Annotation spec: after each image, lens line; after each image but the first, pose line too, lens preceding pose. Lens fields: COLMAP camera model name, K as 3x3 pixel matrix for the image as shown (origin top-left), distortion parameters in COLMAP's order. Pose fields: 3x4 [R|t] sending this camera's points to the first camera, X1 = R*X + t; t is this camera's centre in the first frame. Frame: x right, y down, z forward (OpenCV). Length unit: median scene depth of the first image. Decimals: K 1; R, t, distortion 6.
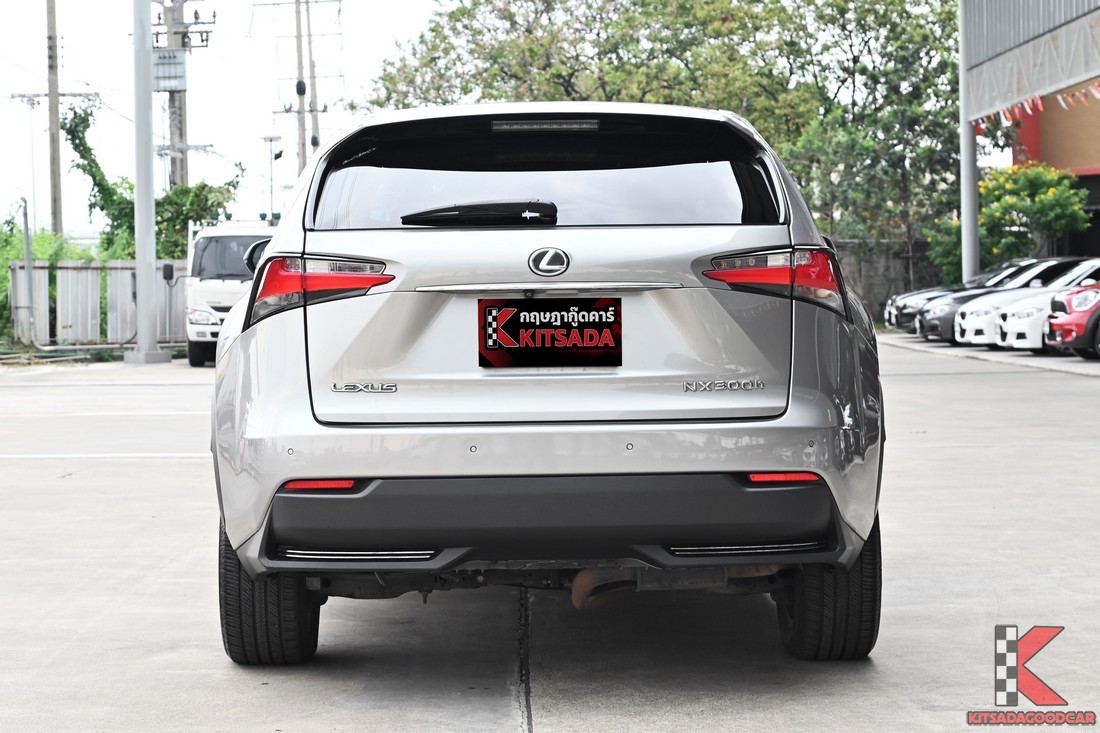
lens RADIAL K [[2369.7, 0, 549.6], [0, 2369.7, 365.4], [0, 0, 1]] dist [-0.007467, 0.000000]
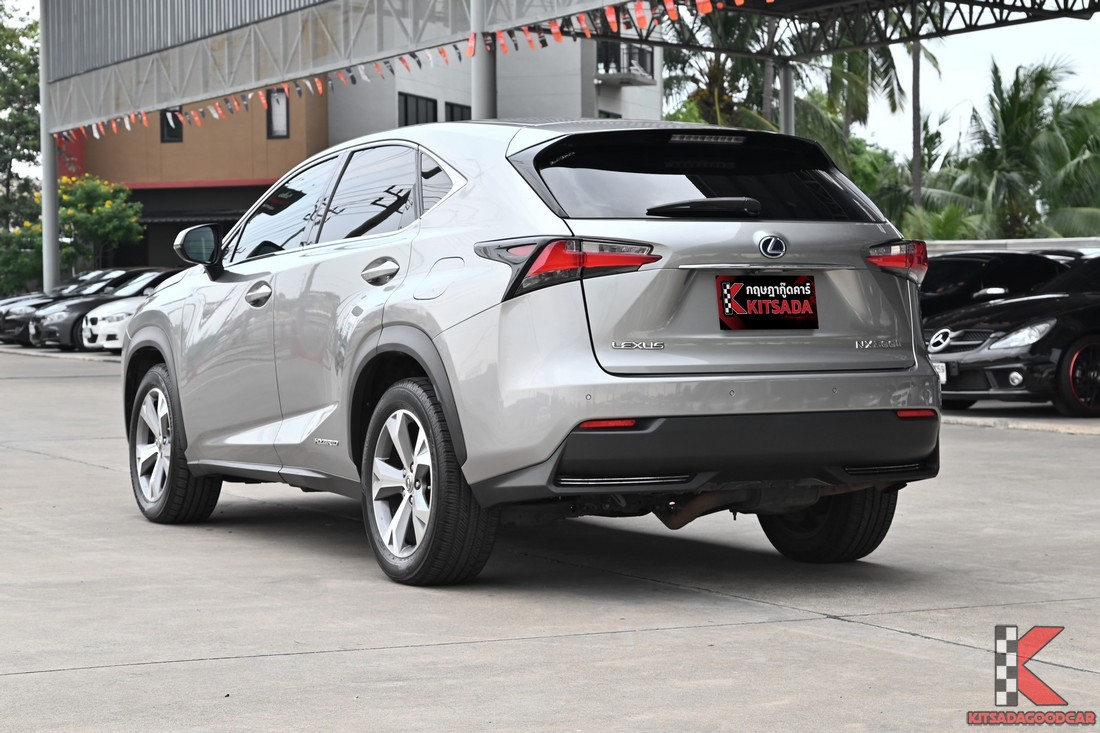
lens RADIAL K [[2369.7, 0, 550.3], [0, 2369.7, 367.5], [0, 0, 1]] dist [-0.007467, 0.000000]
pose [[0.893883, -0.002942, 0.448290, -0.106746], [0.005251, 0.999979, -0.003907, 0.004039], [-0.448269, 0.005846, 0.893880, -0.014487]]
